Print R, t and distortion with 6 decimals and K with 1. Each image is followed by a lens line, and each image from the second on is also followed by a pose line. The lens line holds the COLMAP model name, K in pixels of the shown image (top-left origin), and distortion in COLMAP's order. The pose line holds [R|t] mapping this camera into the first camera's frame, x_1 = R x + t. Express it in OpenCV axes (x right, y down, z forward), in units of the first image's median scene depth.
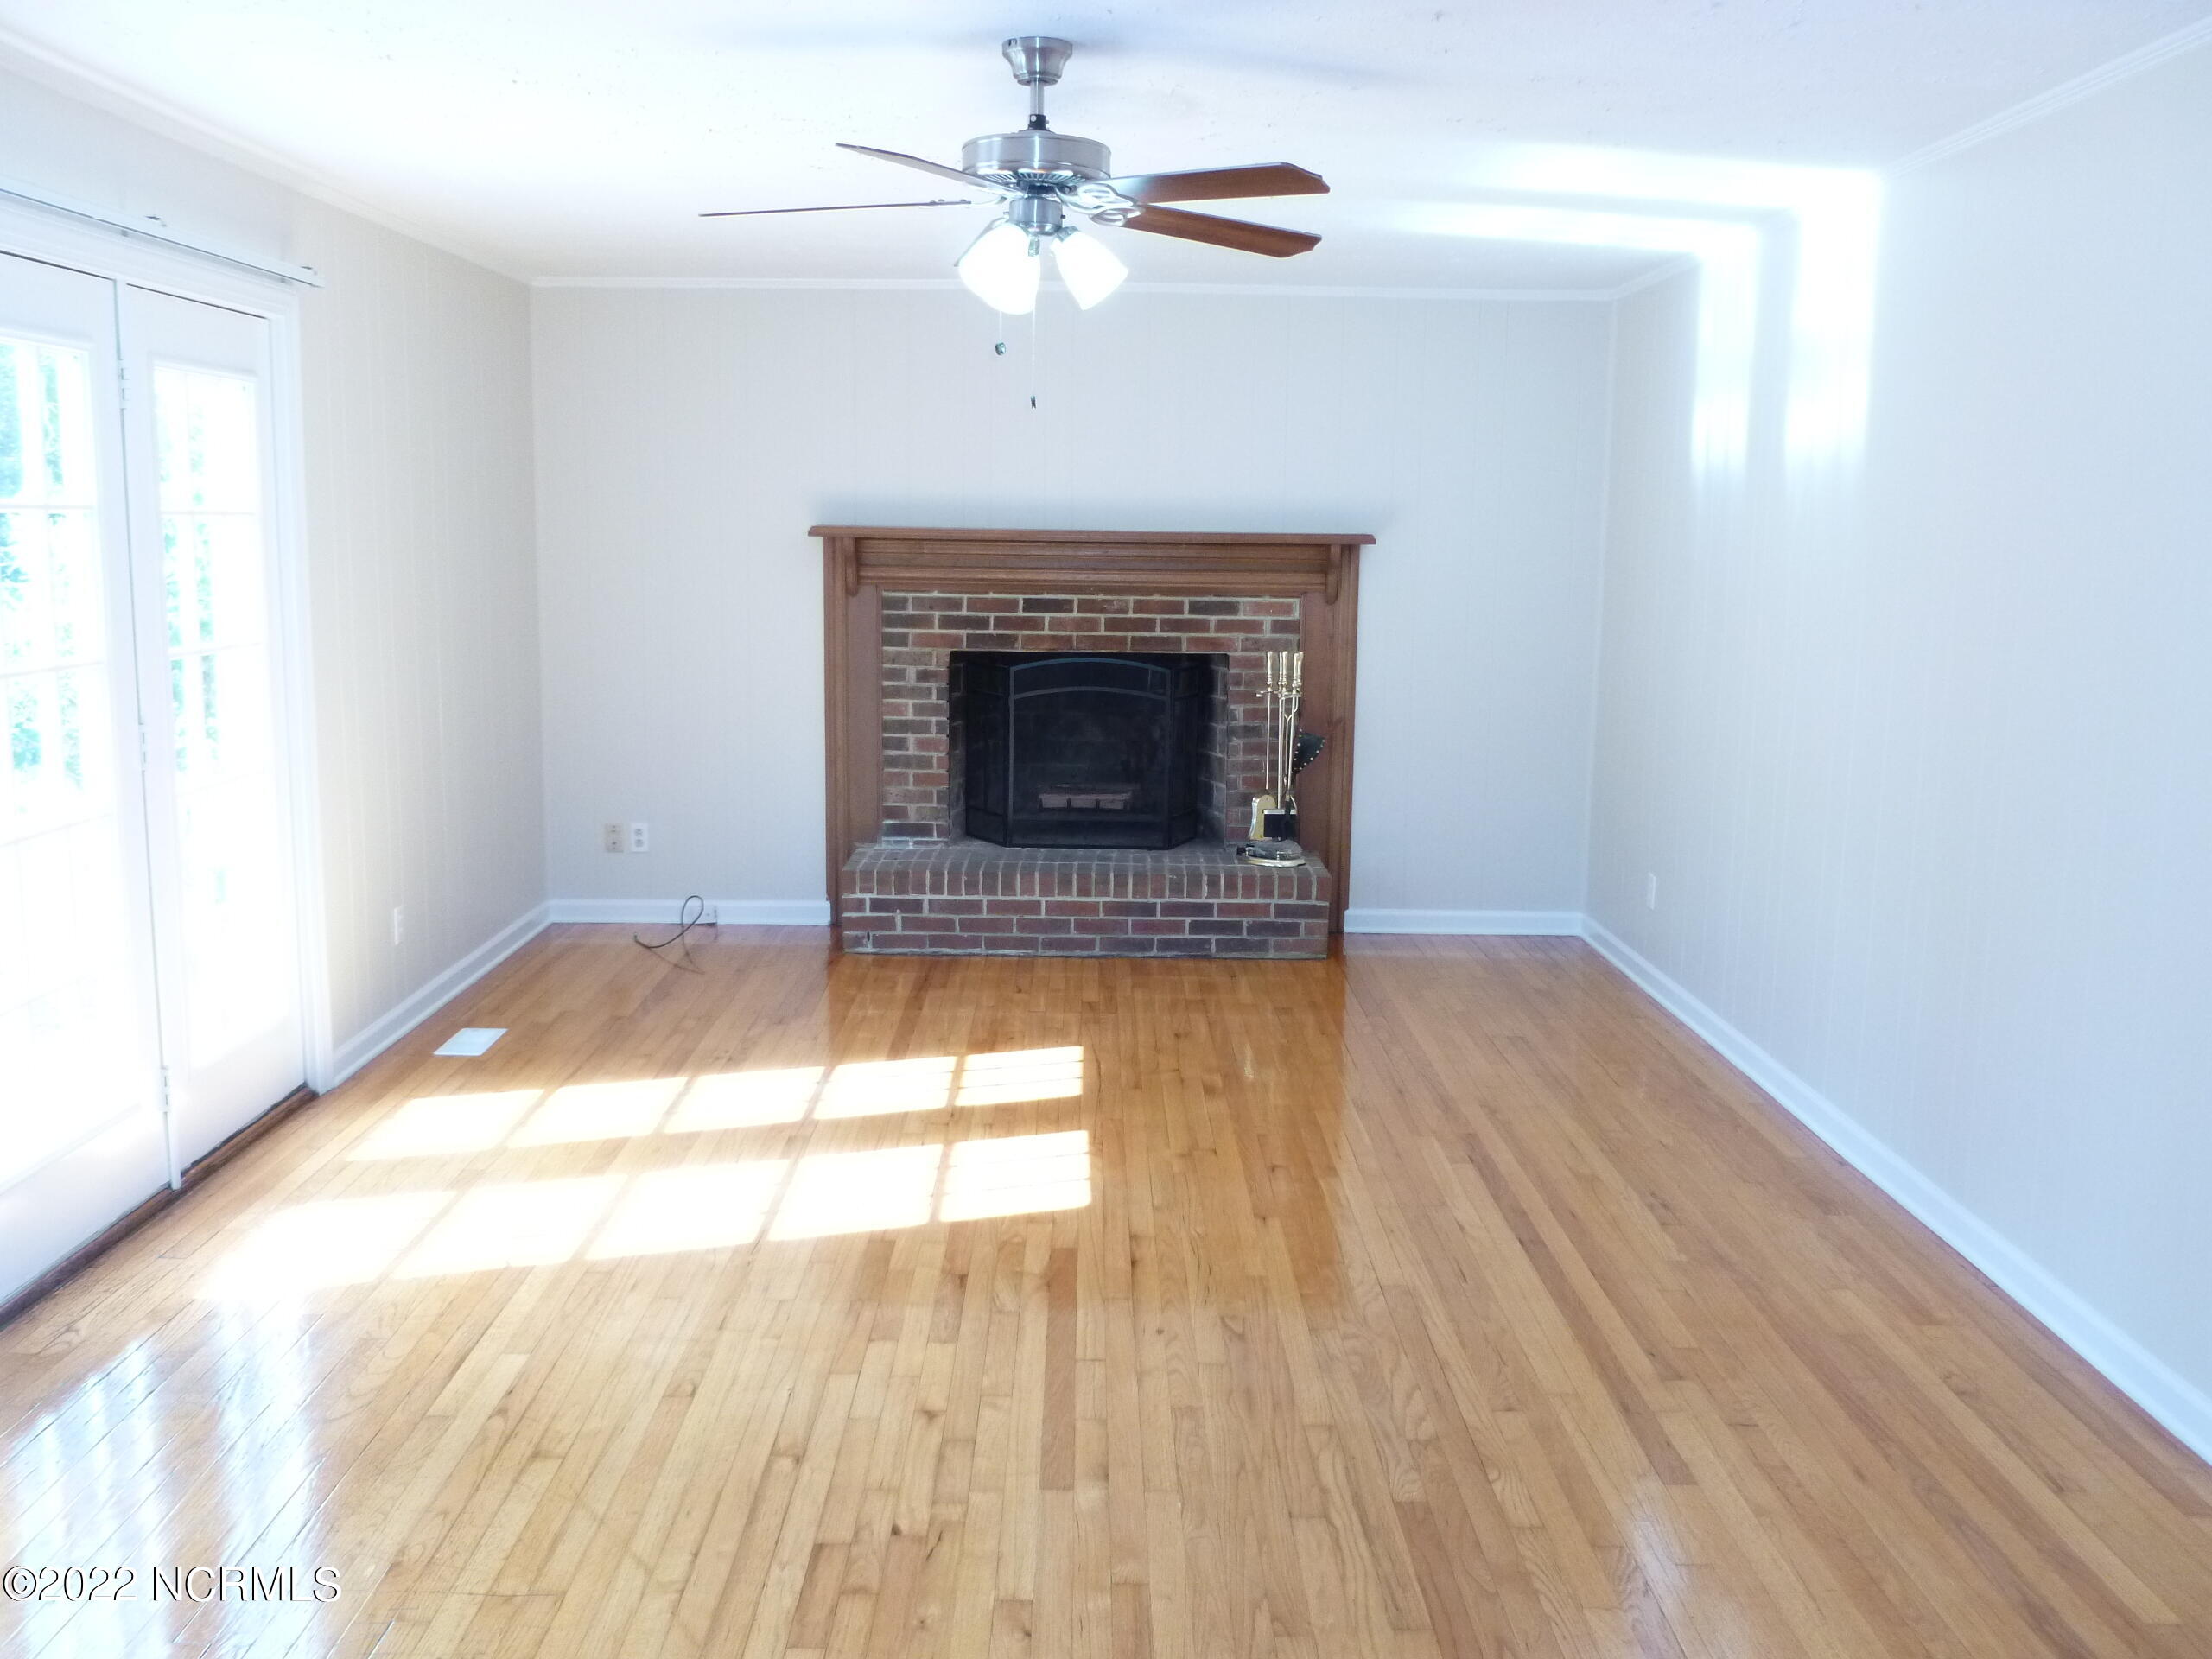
lens RADIAL K [[1908.2, 0, 1108.3], [0, 1908.2, 827.0], [0, 0, 1]] dist [0.004766, 0.000283]
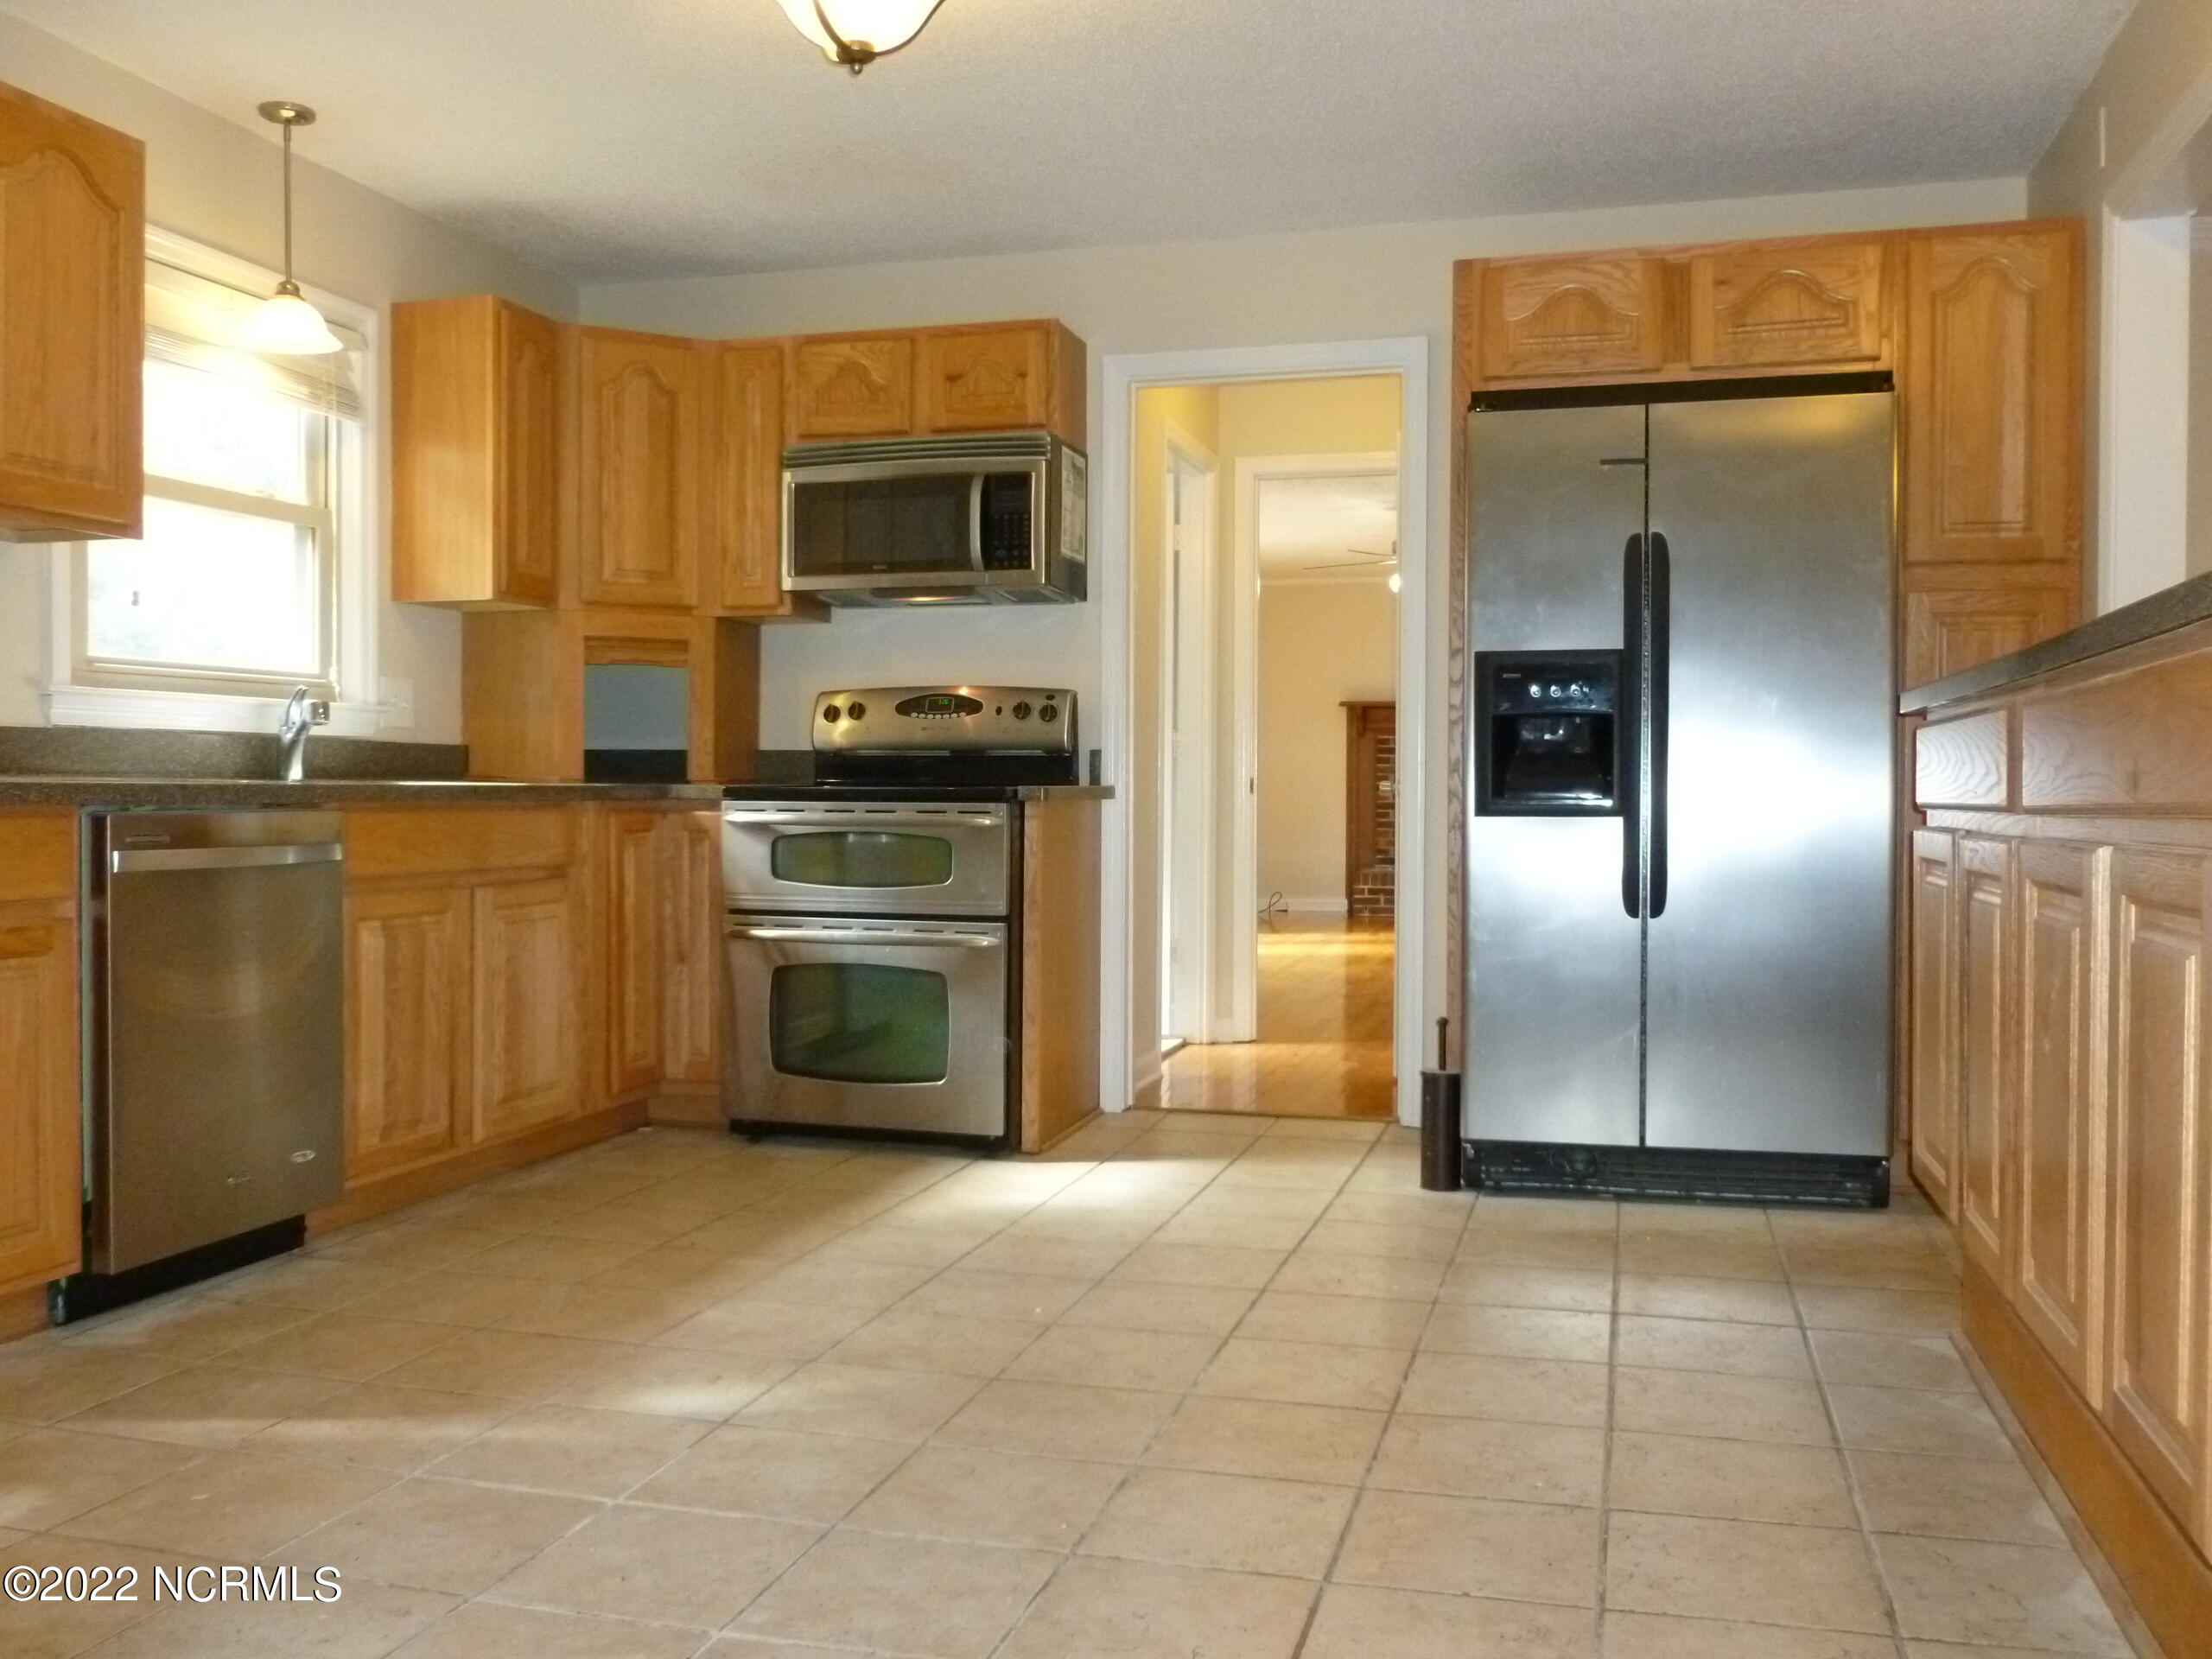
lens RADIAL K [[1908.2, 0, 1107.7], [0, 1908.2, 828.1], [0, 0, 1]] dist [0.004766, 0.000283]
pose [[0.961070, -0.005209, -0.276258, 0.149108], [-0.032764, 0.990620, -0.132662, 0.231206], [0.274357, 0.136549, 0.951884, -0.876572]]
